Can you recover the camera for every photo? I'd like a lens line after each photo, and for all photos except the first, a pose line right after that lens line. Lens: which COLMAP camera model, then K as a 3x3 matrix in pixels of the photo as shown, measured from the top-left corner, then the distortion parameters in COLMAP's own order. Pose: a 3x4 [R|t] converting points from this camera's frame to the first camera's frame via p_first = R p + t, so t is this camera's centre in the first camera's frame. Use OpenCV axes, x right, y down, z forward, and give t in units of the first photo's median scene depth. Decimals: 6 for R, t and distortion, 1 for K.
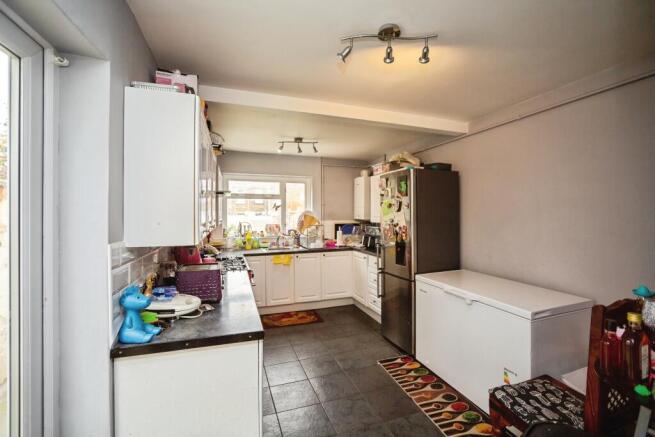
lens RADIAL K [[286.1, 0, 331.3], [0, 286.1, 218.3], [0, 0, 1]] dist [-0.011656, 0.001655]
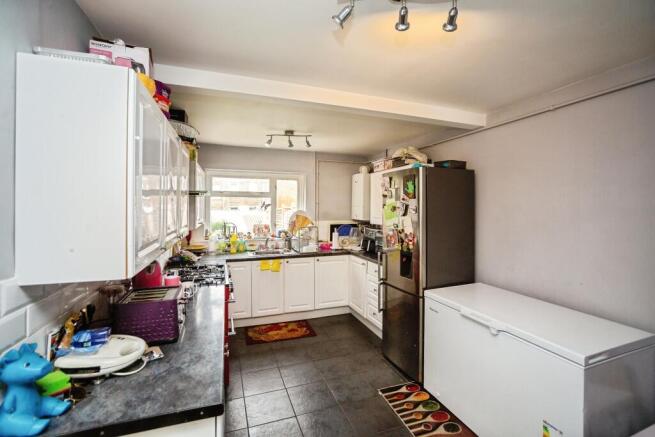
lens RADIAL K [[286.1, 0, 322.4], [0, 286.1, 191.0], [0, 0, 1]] dist [-0.011656, 0.001655]
pose [[0.999736, 0.010895, -0.020226, 0.006291], [-0.012253, 0.997592, -0.068261, -0.035618], [0.019434, 0.068490, 0.997462, 0.133582]]
